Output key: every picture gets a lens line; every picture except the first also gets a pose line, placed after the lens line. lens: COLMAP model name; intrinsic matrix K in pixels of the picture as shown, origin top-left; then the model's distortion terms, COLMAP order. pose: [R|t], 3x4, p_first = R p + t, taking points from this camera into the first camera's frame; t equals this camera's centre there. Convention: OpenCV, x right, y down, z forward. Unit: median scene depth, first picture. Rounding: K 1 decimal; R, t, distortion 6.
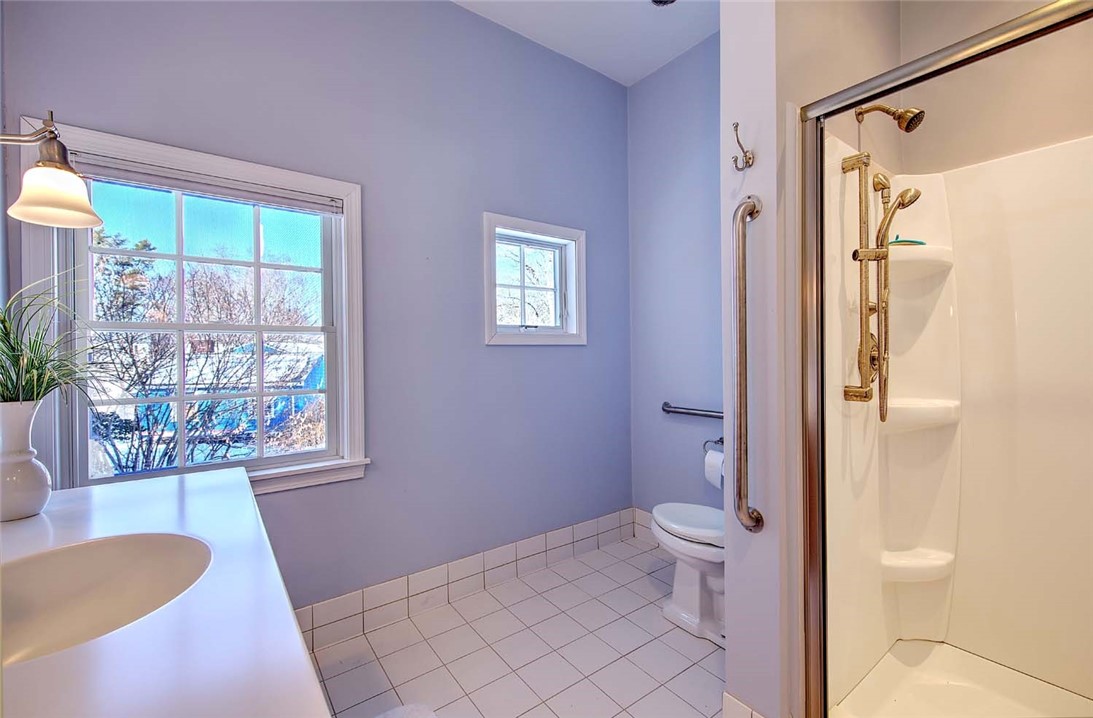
lens RADIAL K [[456.2, 0, 551.3], [0, 456.2, 355.0], [0, 0, 1]] dist [0.001236, -0.000169]
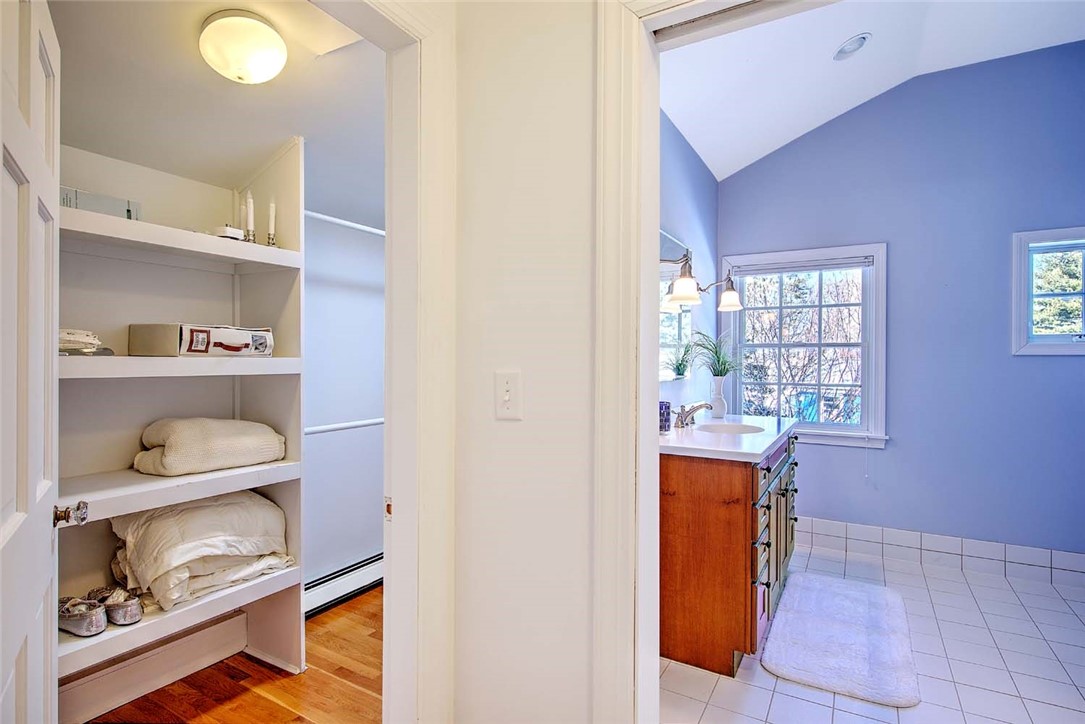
lens RADIAL K [[550.1, 0, 545.4], [0, 550.1, 360.8], [0, 0, 1]] dist [0.004301, -0.000373]
pose [[0.386464, 0.013928, -0.922199, 0.758679], [-0.014988, 0.999849, 0.008819, -0.004176], [0.922183, 0.010413, 0.386614, -0.637539]]
